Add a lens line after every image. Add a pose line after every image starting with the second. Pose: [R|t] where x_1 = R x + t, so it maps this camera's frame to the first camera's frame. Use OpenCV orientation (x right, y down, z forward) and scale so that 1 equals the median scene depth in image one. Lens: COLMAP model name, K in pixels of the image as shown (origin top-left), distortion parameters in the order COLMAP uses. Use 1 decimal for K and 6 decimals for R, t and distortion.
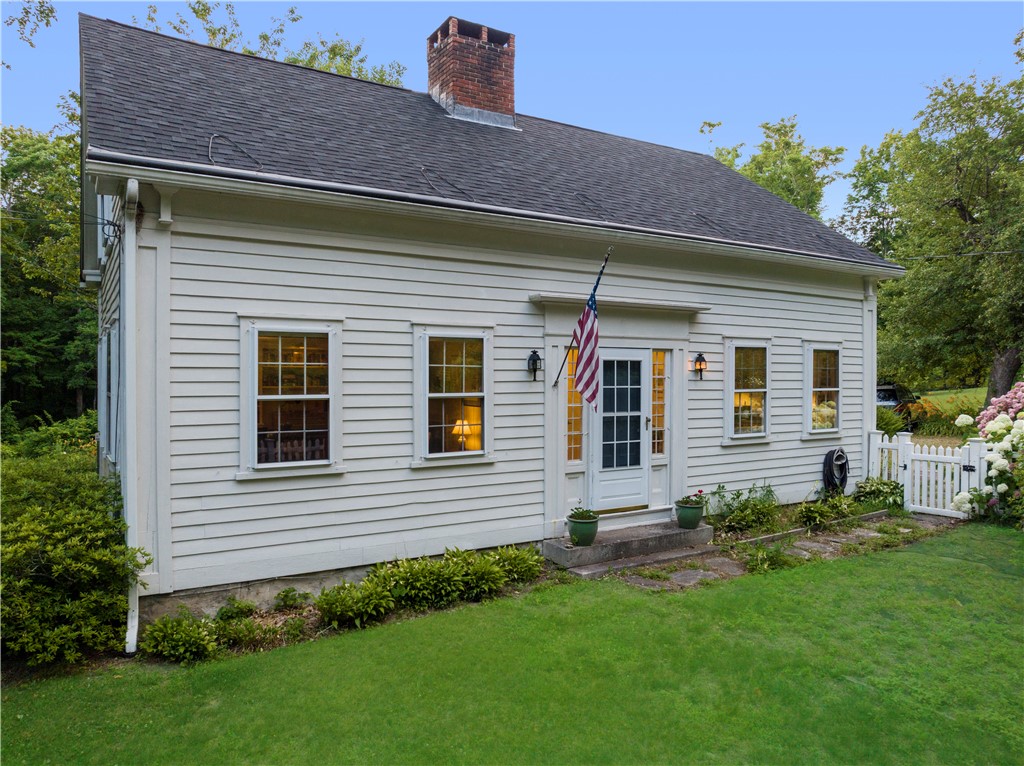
lens RADIAL K [[713.2, 0, 512.0], [0, 713.2, 383.0], [0, 0, 1]] dist [-0.035927, 0.001349]
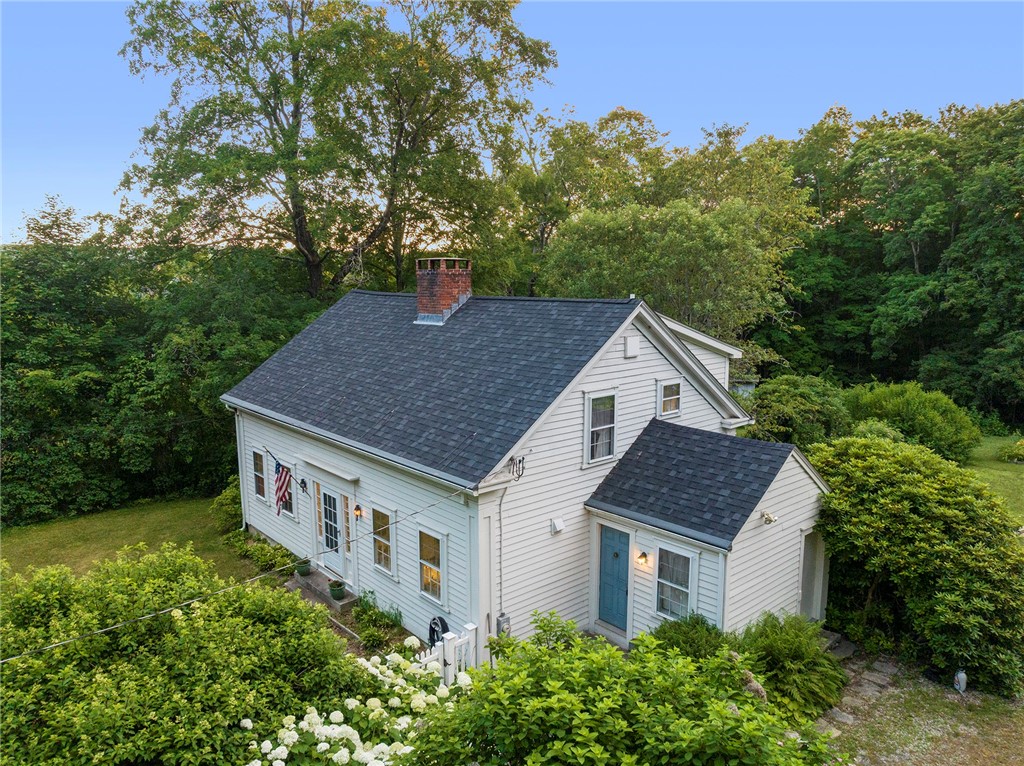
lens RADIAL K [[713.2, 0, 512.0], [0, 713.2, 383.0], [0, 0, 1]] dist [-0.035927, 0.001349]
pose [[0.154017, 0.152440, -0.976238, 1.975594], [-0.007947, 0.988186, 0.153051, -0.603481], [0.988036, -0.015814, 0.153409, 1.177680]]
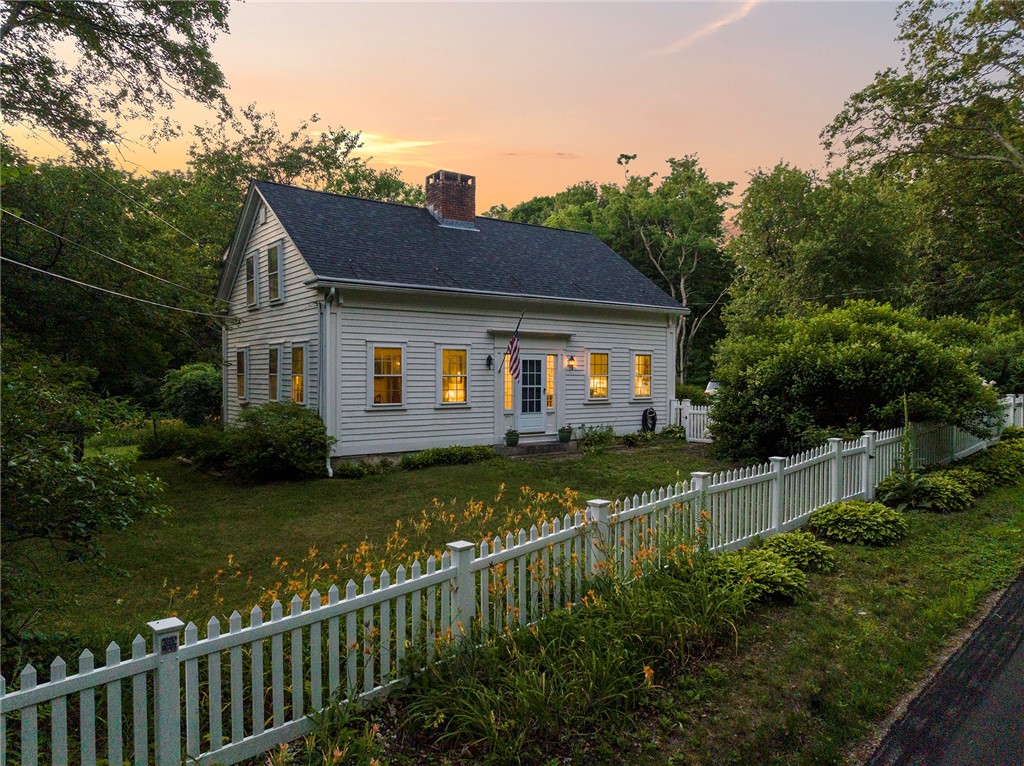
lens RADIAL K [[713.2, 0, 512.0], [0, 713.2, 383.0], [0, 0, 1]] dist [-0.035927, 0.001349]
pose [[0.996029, 0.000325, 0.089031, -0.082924], [-0.000544, 0.999997, 0.002430, 0.028945], [-0.089030, -0.002469, 0.996026, -1.023738]]
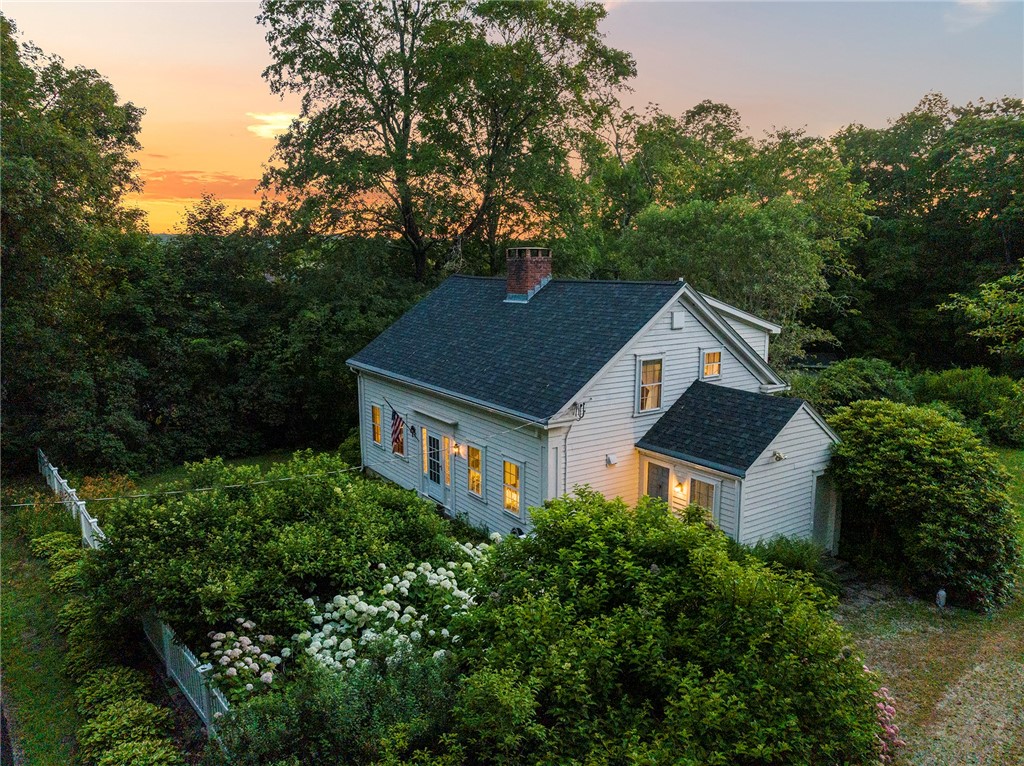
lens RADIAL K [[713.2, 0, 512.0], [0, 713.2, 383.0], [0, 0, 1]] dist [-0.035927, 0.001349]
pose [[0.024547, 0.170827, -0.984995, 2.408420], [-0.008507, 0.985292, 0.170667, -0.602318], [0.999662, 0.004190, 0.025639, 1.182352]]
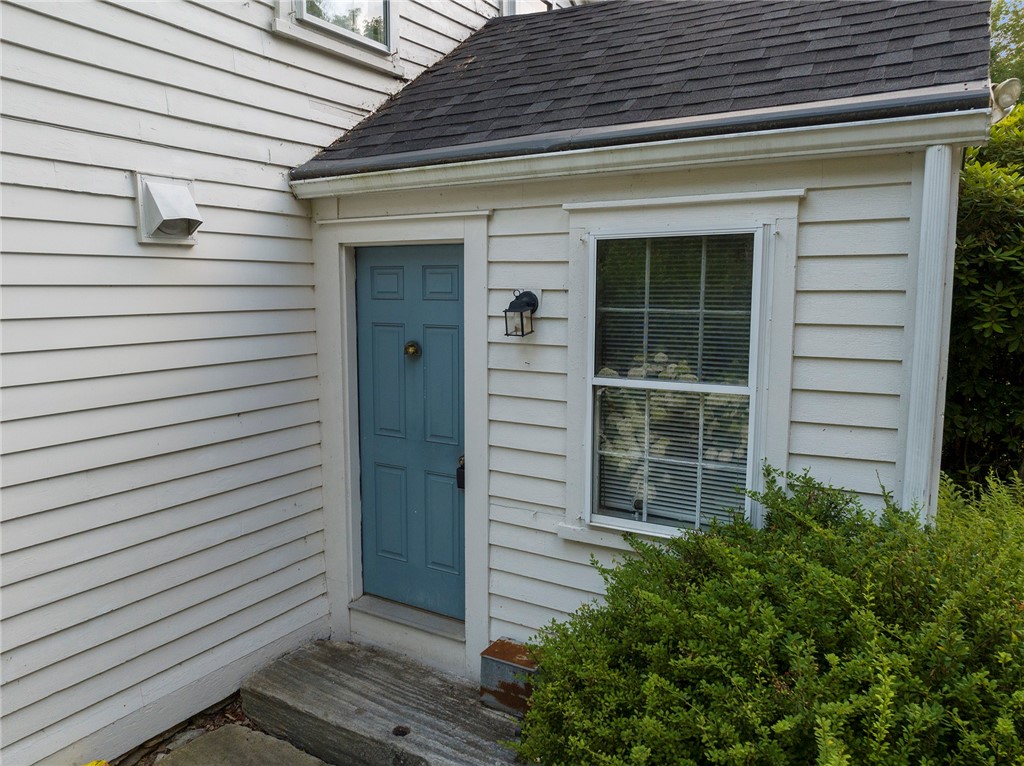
lens RADIAL K [[713.2, 0, 512.0], [0, 713.2, 383.0], [0, 0, 1]] dist [-0.035927, 0.001349]
pose [[0.462784, 0.112570, -0.879295, 0.956079], [-0.010258, 0.992518, 0.121667, -0.026070], [0.886412, -0.047285, 0.460476, 1.489271]]
